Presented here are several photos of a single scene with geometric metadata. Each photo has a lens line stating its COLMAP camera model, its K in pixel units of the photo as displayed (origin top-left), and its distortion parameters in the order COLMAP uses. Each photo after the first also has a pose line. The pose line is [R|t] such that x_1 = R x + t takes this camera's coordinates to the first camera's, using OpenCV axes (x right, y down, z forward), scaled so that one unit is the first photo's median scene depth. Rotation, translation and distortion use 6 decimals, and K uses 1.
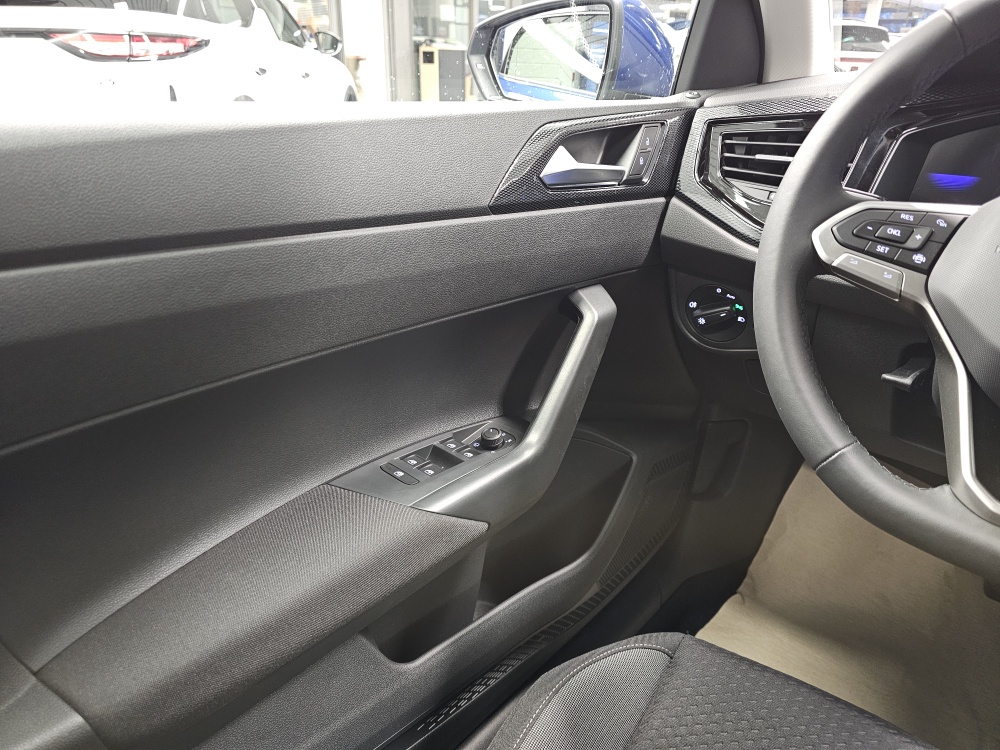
lens RADIAL K [[681.4, 0, 499.0], [0, 681.4, 369.5], [0, 0, 1]] dist [0.051854, -0.058329]
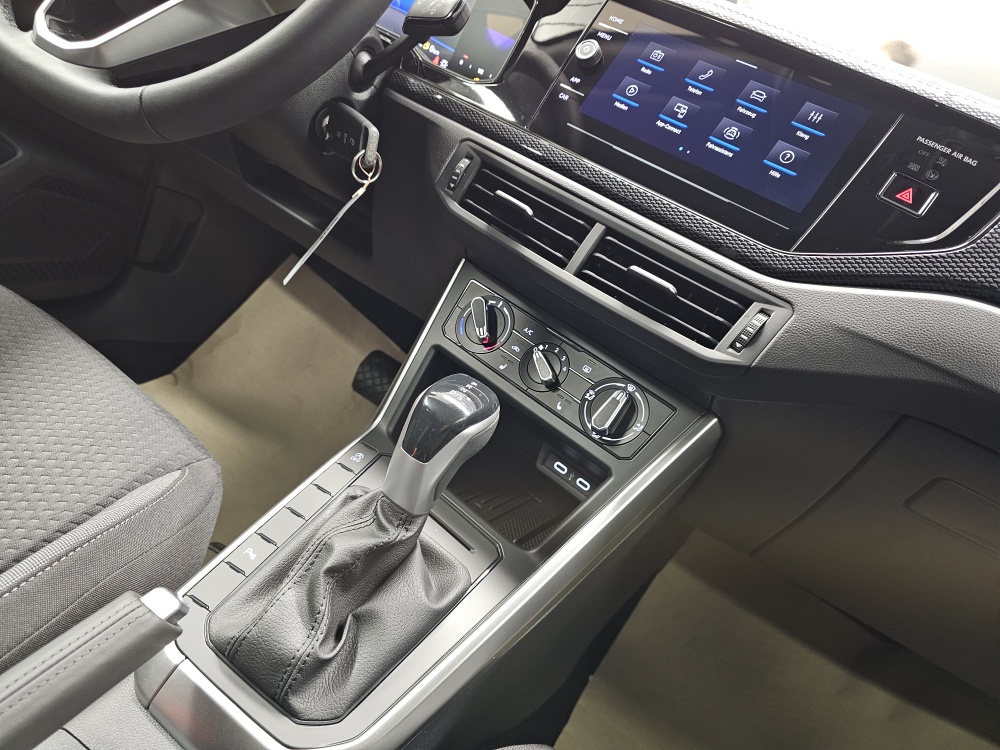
lens RADIAL K [[681.4, 0, 499.0], [0, 681.4, 369.5], [0, 0, 1]] dist [0.051854, -0.058329]
pose [[0.899719, 0.245262, 0.361042, 0.676915], [-0.253889, 0.966932, -0.024160, 0.350556], [-0.355029, -0.069928, 0.932236, -0.271823]]
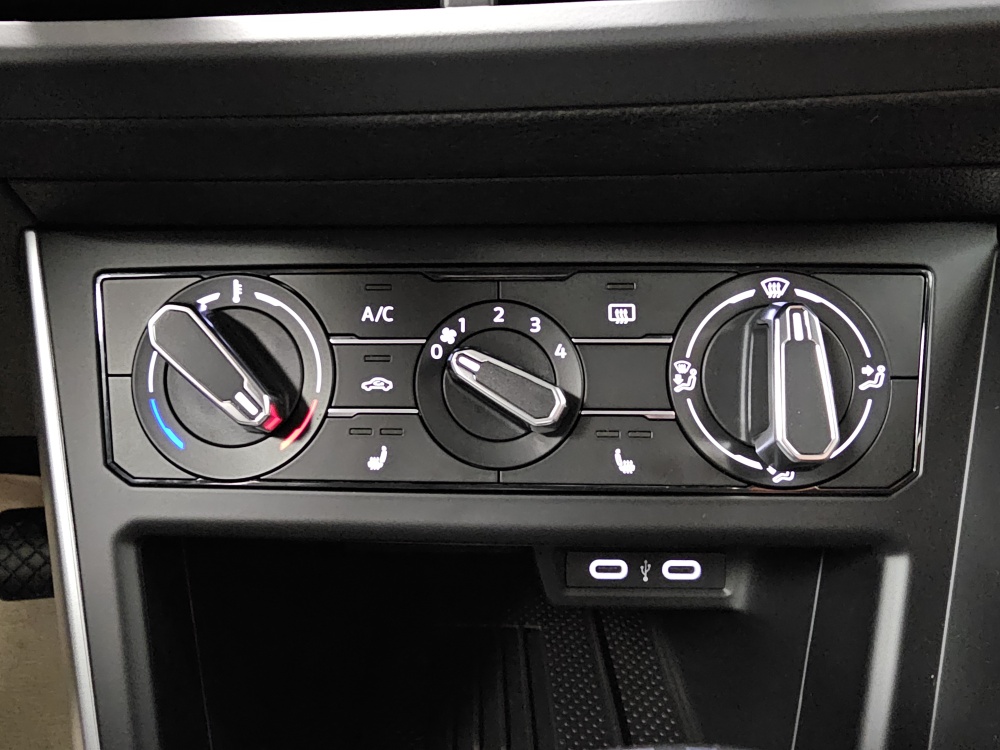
lens RADIAL K [[682.1, 0, 428.1], [0, 682.1, 373.5], [0, 0, 1]] dist [-0.001520, 0.000149]
pose [[0.685734, -0.297822, 0.664132, 0.838806], [0.328273, 0.940930, 0.082998, 0.280815], [-0.649620, 0.161102, 0.742994, 0.306554]]
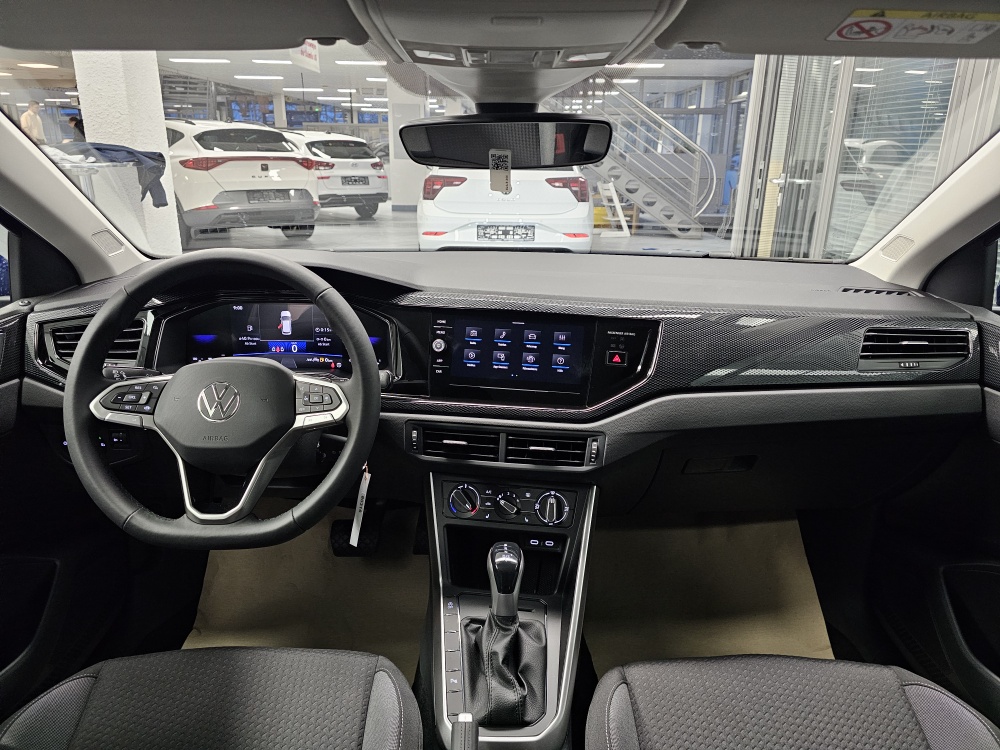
lens RADIAL K [[672.8, 0, 497.4], [0, 672.8, 370.6], [0, 0, 1]] dist [0.129131, -0.163187]
pose [[0.747688, -0.218349, 0.627125, 0.097725], [0.276774, 0.960924, 0.004586, 0.002847], [-0.603621, 0.170143, 0.778905, -0.772731]]
